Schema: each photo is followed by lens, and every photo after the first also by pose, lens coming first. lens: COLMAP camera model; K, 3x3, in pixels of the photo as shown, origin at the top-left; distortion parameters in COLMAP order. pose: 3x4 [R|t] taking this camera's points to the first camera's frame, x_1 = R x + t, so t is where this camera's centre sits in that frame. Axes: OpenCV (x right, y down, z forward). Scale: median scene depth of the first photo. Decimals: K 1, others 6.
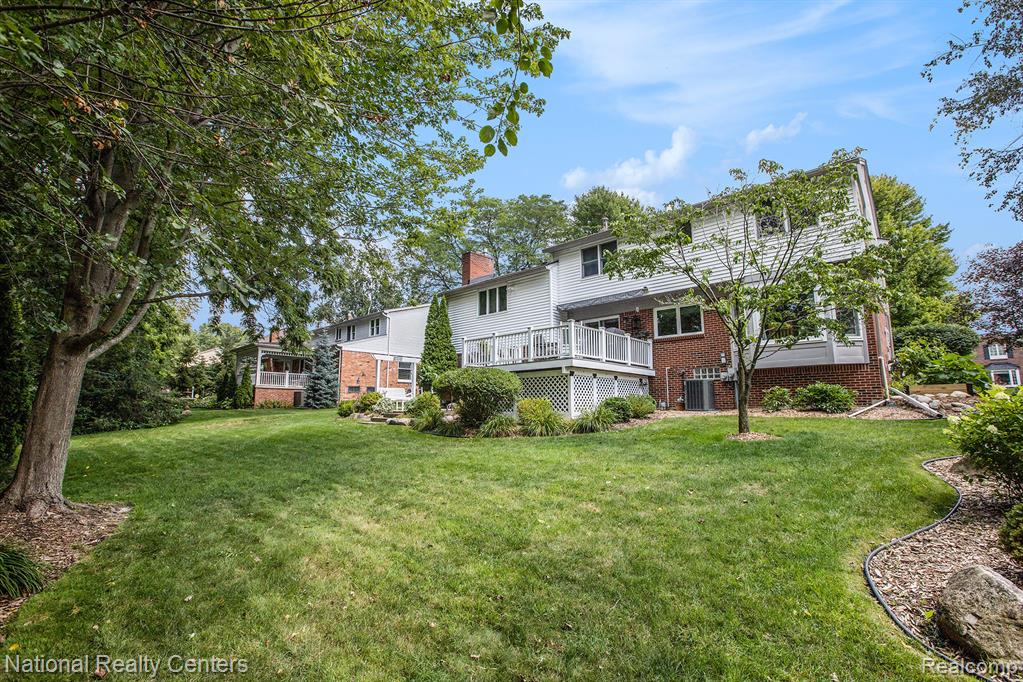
lens RADIAL K [[440.3, 0, 511.5], [0, 440.3, 341.0], [0, 0, 1]] dist [-0.000485, -0.000061]
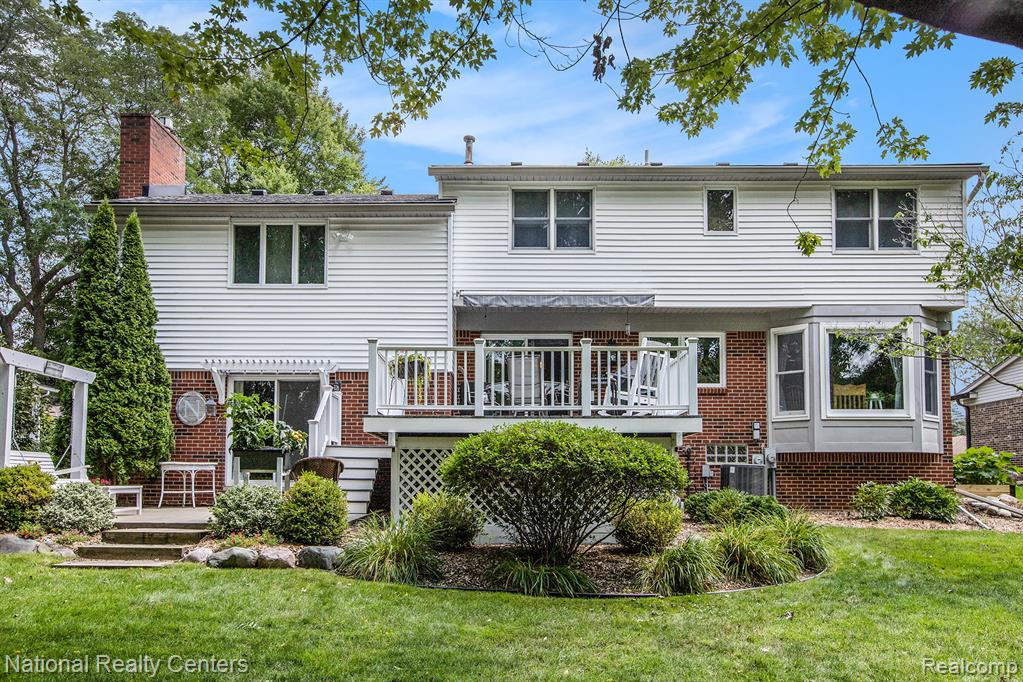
lens RADIAL K [[796.2, 0, 511.5], [0, 796.2, 341.0], [0, 0, 1]] dist [0.004914, 0.002959]
pose [[0.746831, 0.138698, 0.650389, -0.418351], [-0.105619, 0.990334, -0.089911, 0.042077], [-0.656573, -0.001545, 0.754261, 0.326526]]
